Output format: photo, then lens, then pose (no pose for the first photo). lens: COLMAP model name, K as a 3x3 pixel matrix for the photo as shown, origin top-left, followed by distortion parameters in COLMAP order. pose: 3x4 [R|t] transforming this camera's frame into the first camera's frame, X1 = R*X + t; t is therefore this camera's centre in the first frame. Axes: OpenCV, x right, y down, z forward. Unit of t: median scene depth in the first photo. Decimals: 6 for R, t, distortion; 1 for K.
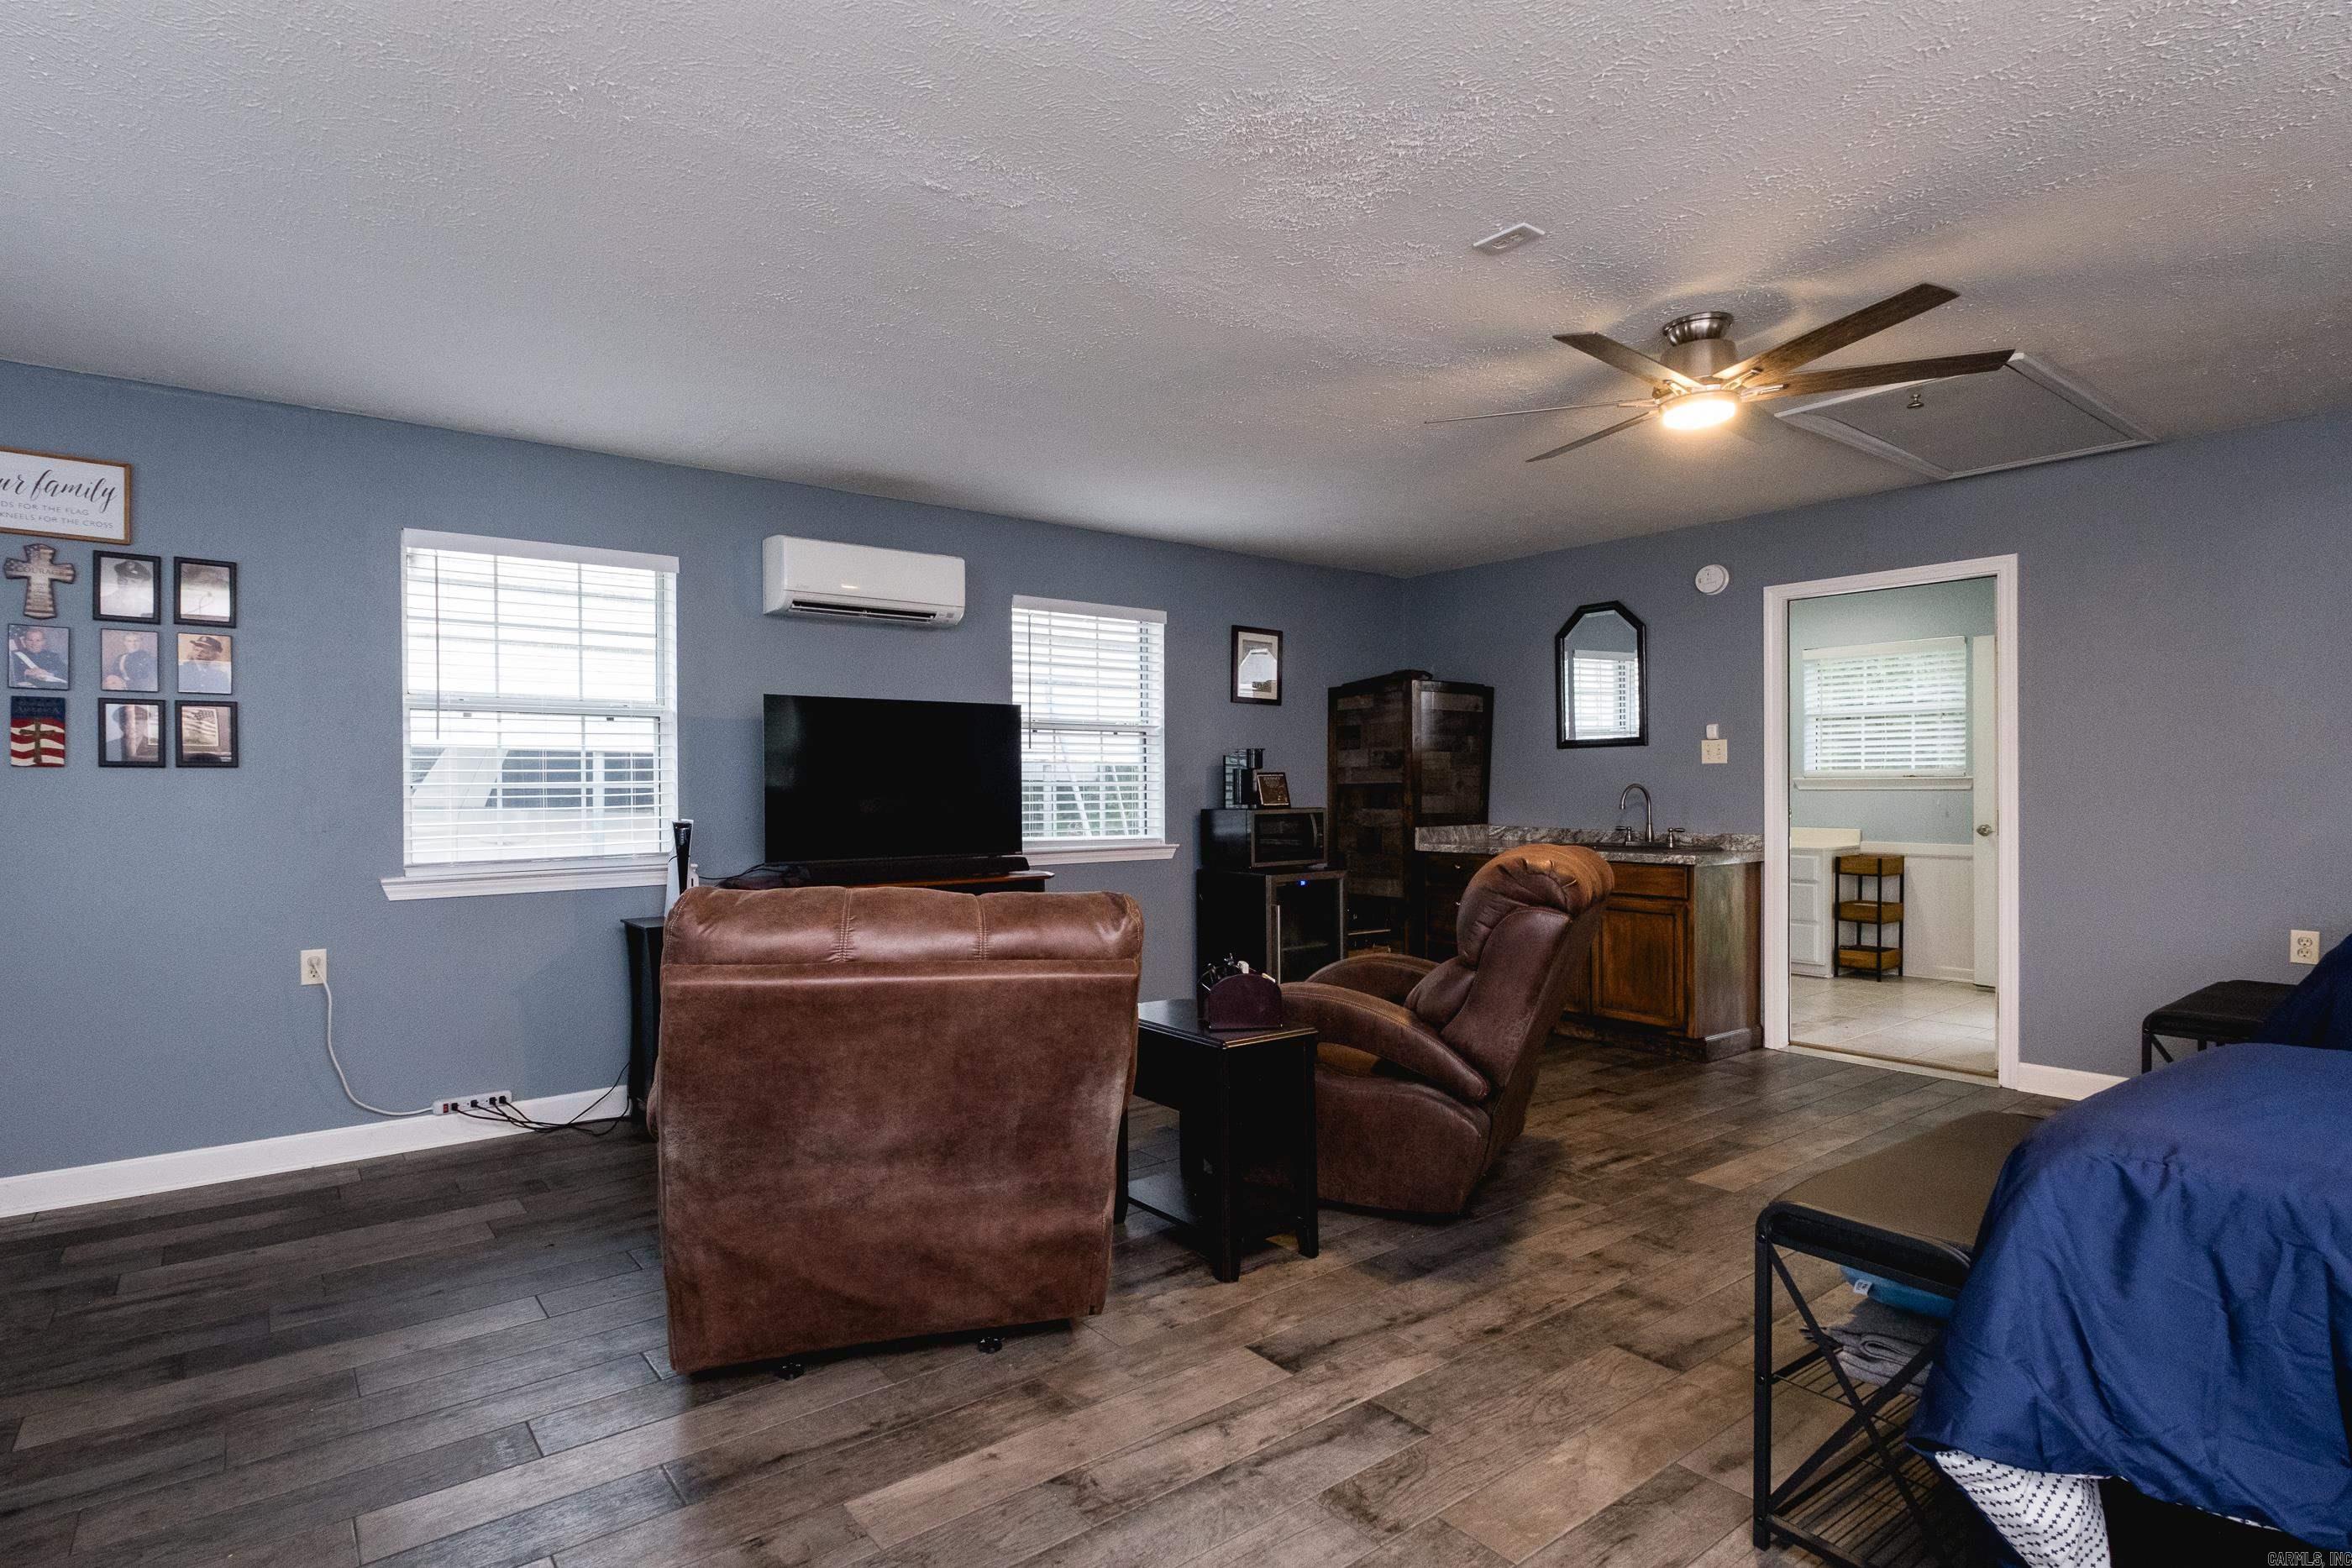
lens RADIAL K [[1026.0, 0, 1196.1], [0, 1026.0, 777.1], [0, 0, 1]] dist [0.000345, -0.000117]
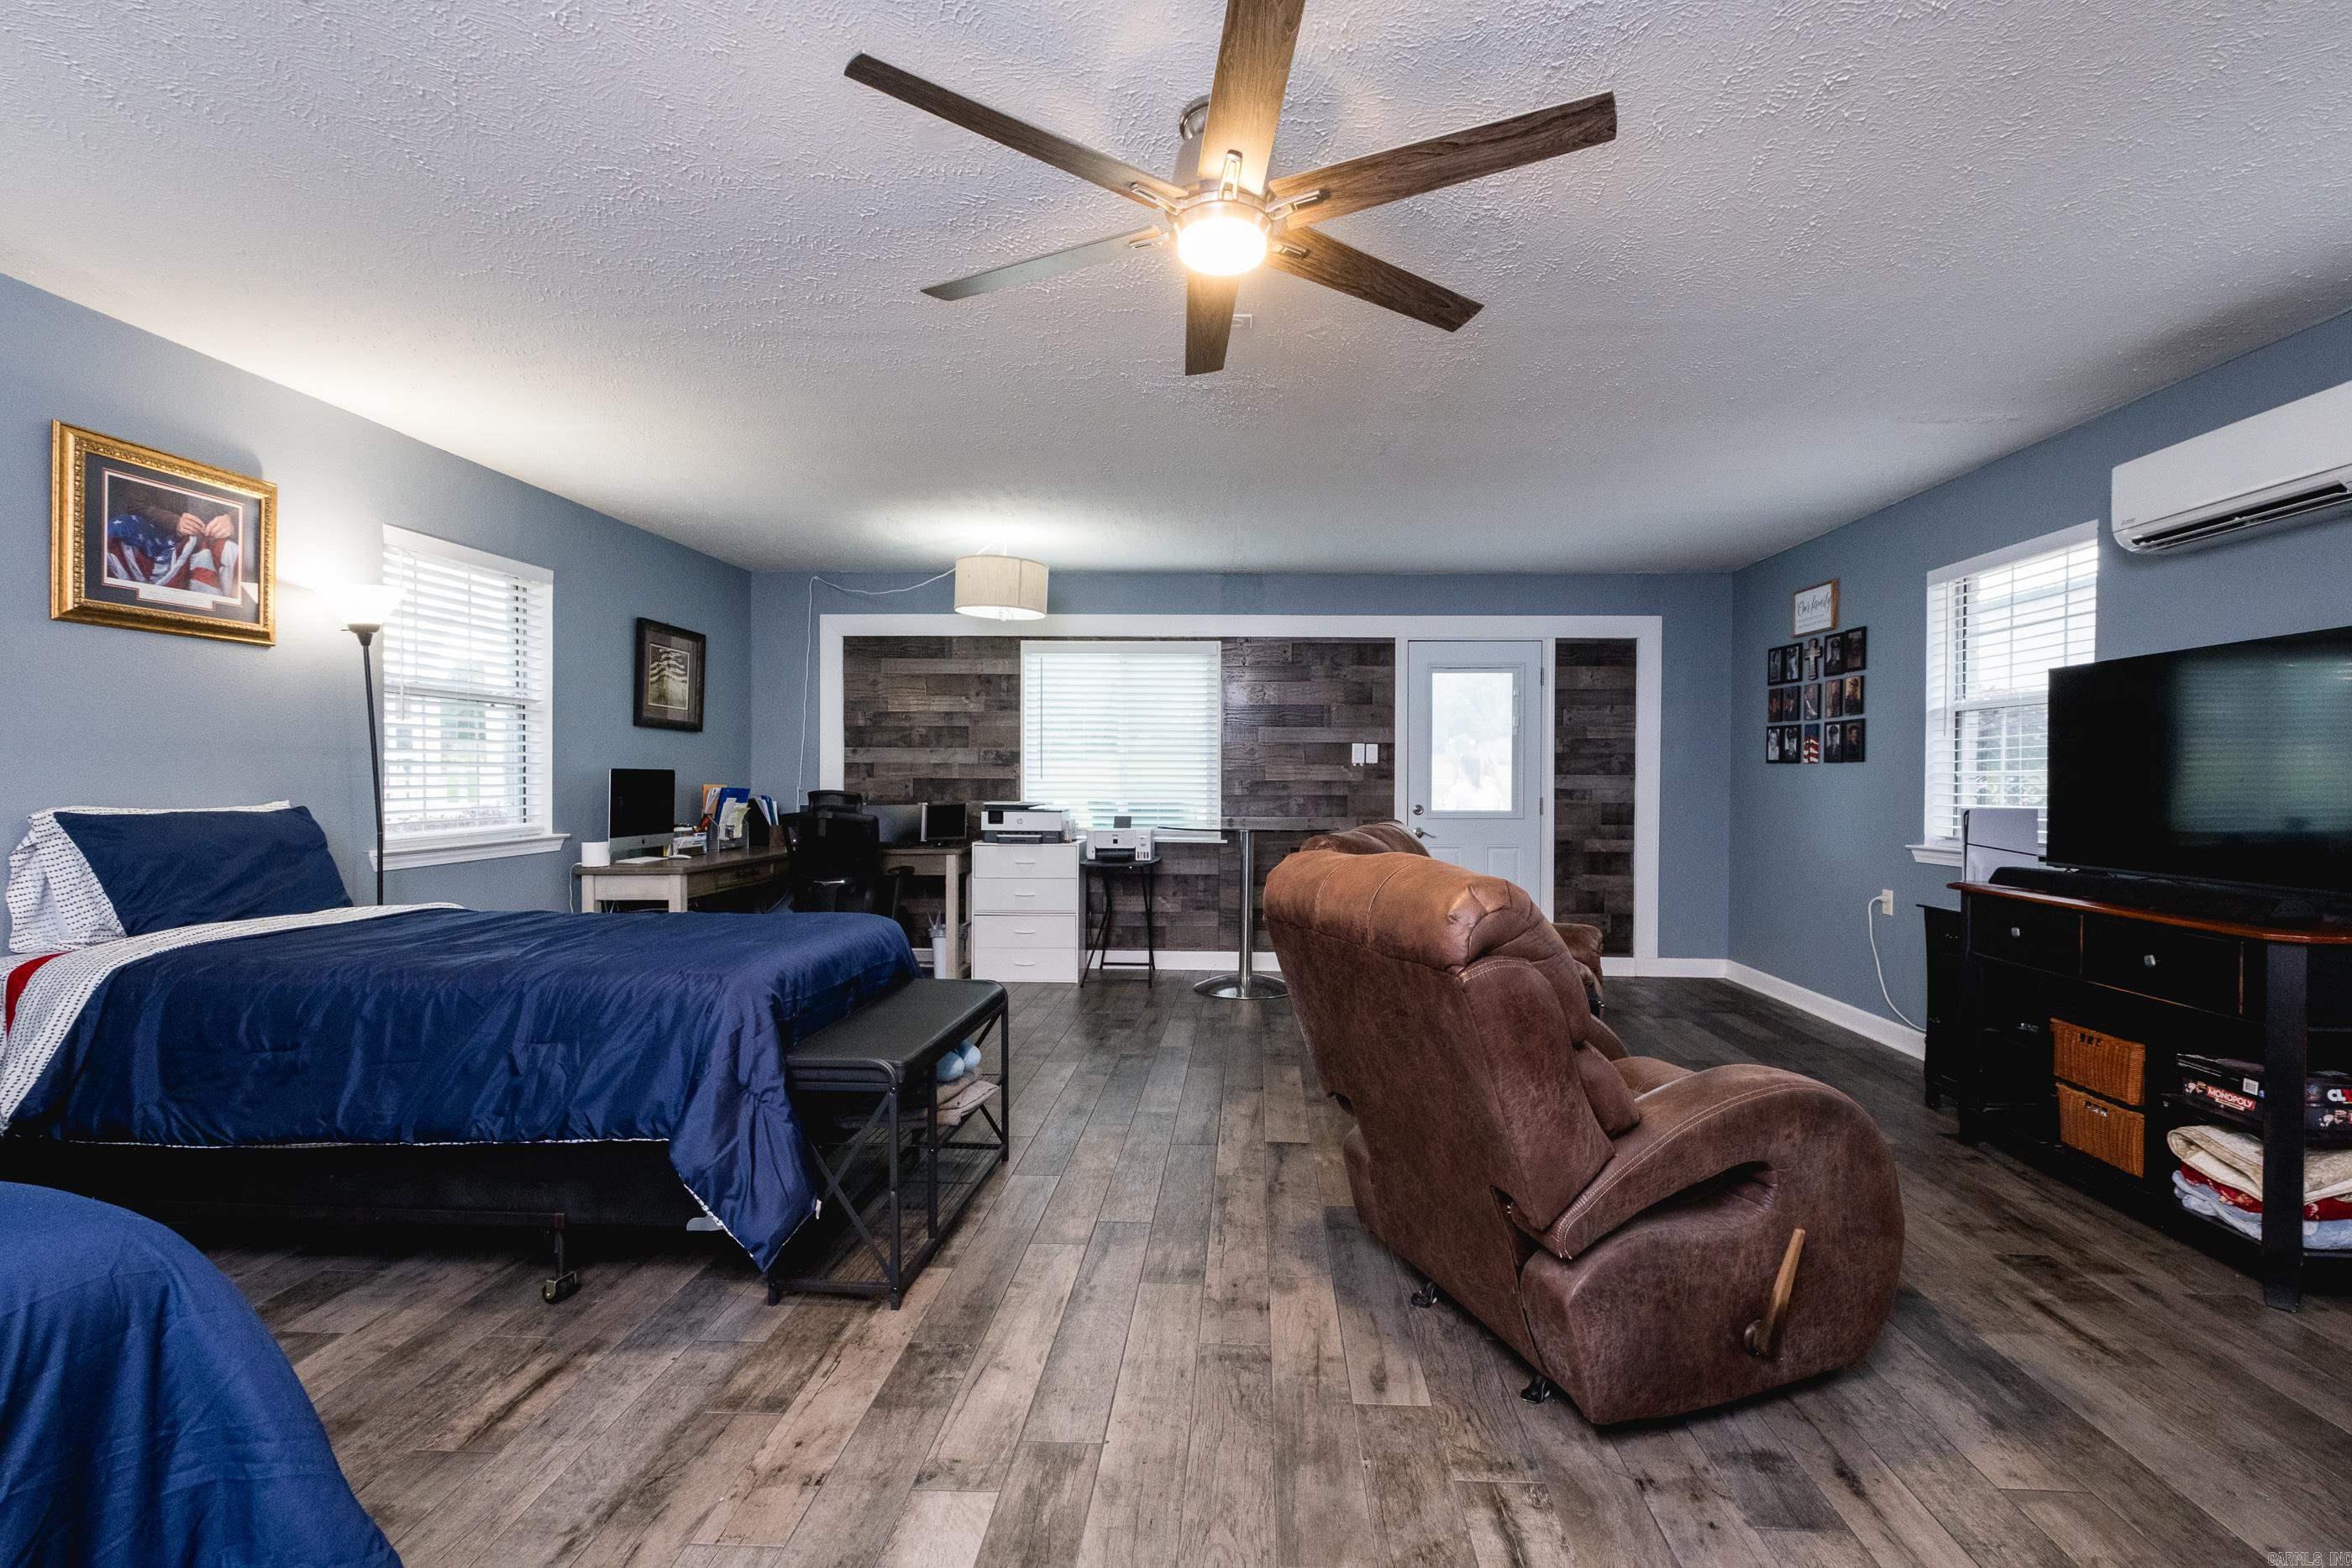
lens RADIAL K [[1025.5, 0, 1181.3], [0, 1025.5, 795.6], [0, 0, 1]] dist [0.006094, -0.000209]
pose [[-0.632964, 0.018192, -0.773967, 0.976811], [0.002491, 0.999767, 0.021462, 0.005928], [0.774177, 0.011657, -0.632862, 1.321420]]
